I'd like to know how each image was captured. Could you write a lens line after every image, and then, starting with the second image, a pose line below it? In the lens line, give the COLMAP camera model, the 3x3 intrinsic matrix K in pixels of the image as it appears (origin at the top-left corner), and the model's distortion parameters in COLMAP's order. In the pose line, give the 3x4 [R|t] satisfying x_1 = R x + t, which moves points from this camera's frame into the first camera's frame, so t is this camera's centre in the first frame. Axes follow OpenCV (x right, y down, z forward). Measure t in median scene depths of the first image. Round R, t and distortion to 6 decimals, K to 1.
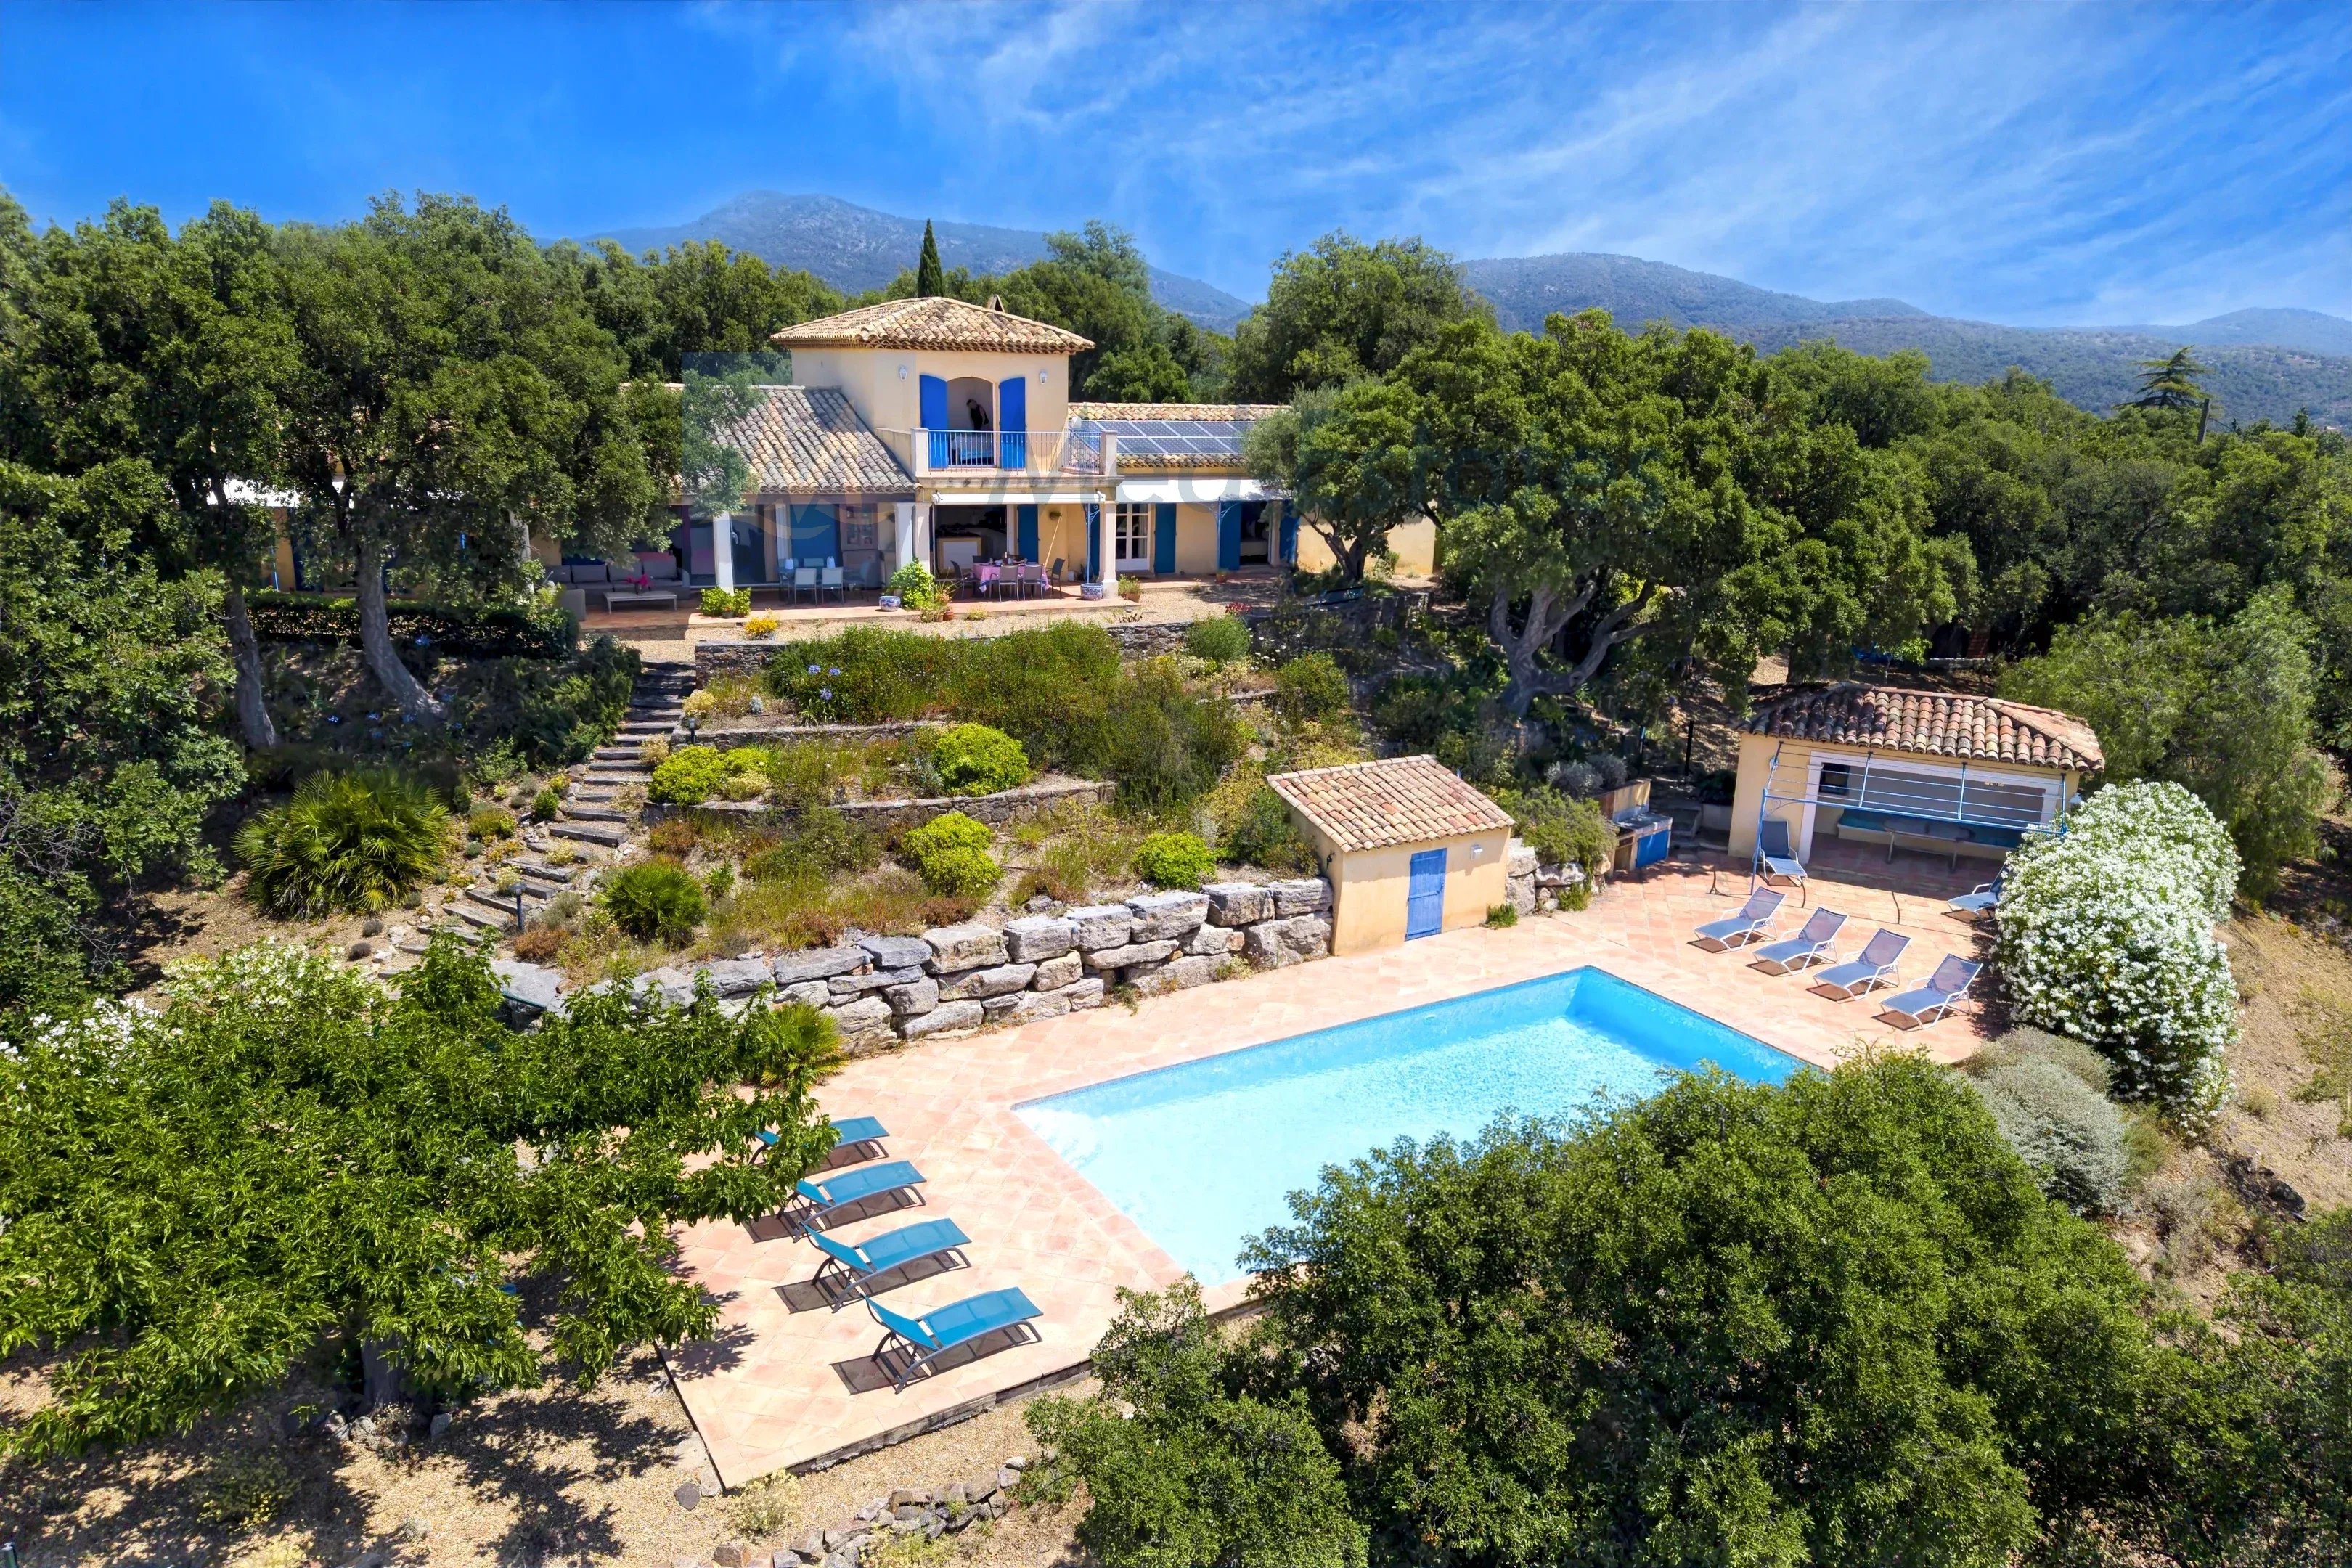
lens RADIAL K [[1597.8, 0, 1182.6], [0, 1597.8, 847.2], [0, 0, 1]] dist [0.058863, -0.084895]
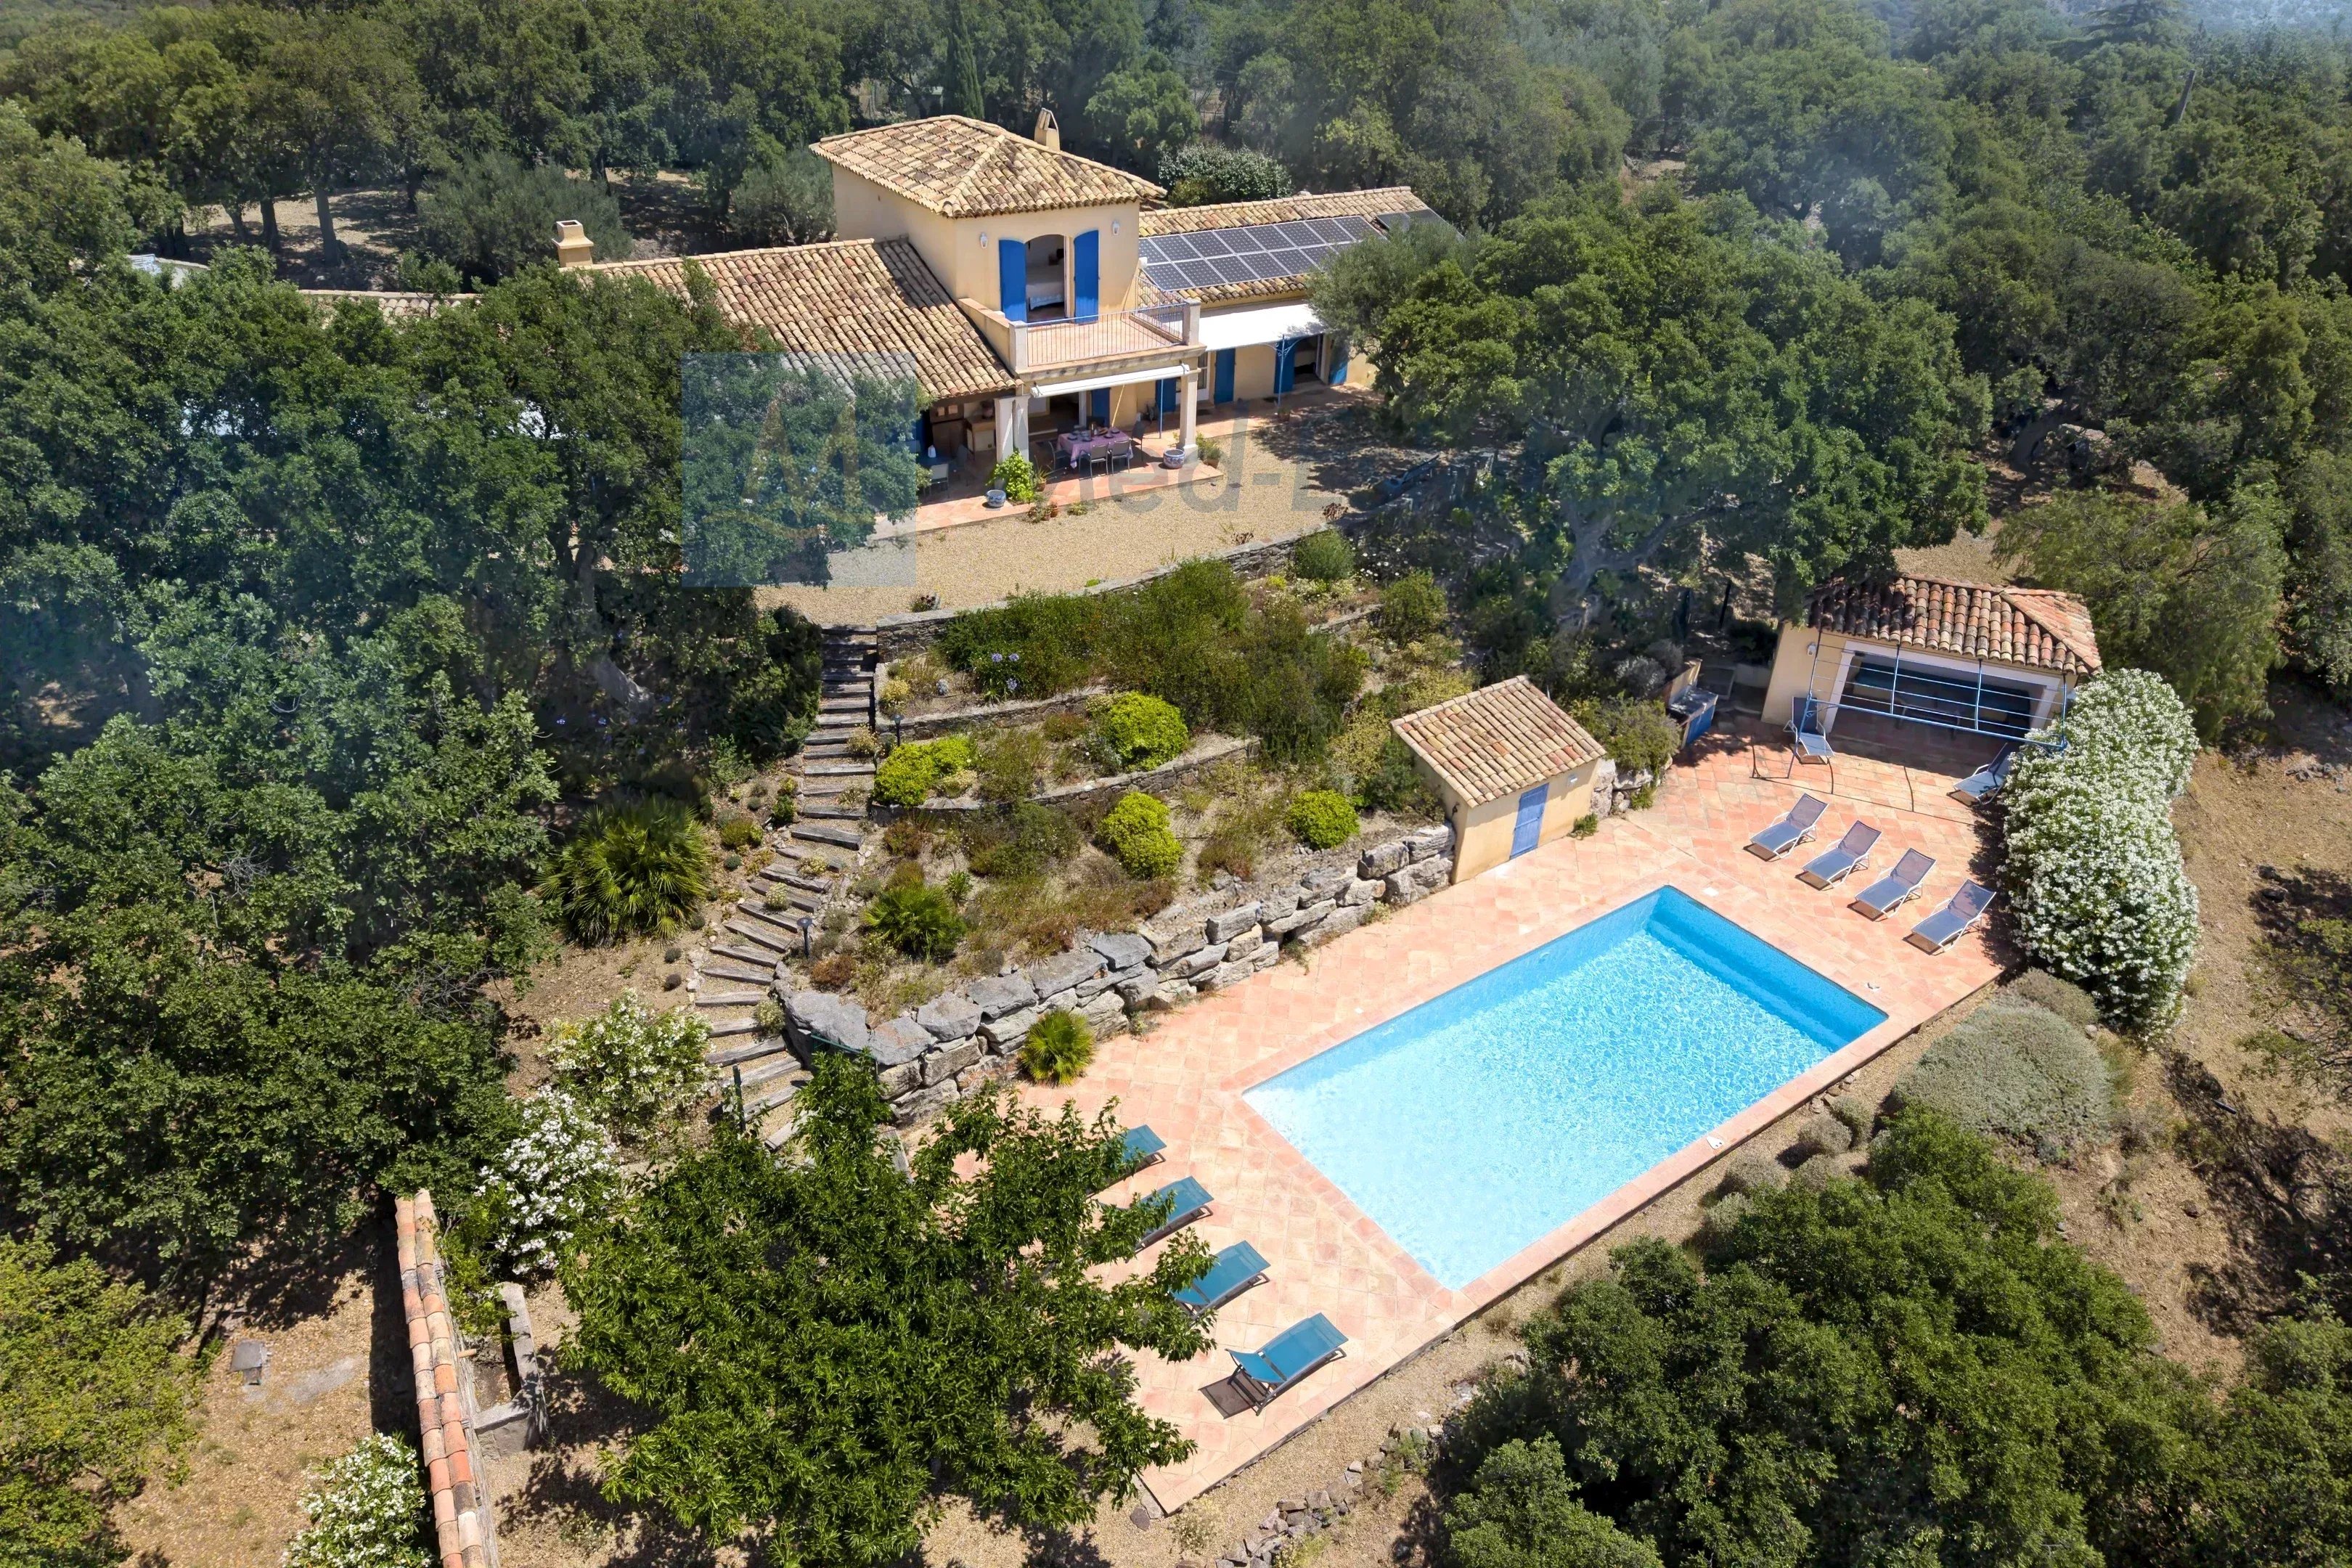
lens RADIAL K [[1597.8, 0, 1182.6], [0, 1597.8, 847.2], [0, 0, 1]] dist [0.058863, -0.084895]
pose [[0.996929, -0.038407, 0.068243, -0.182432], [0.017385, 0.958269, 0.285339, -0.296935], [-0.076354, -0.283276, 0.955994, -0.095133]]
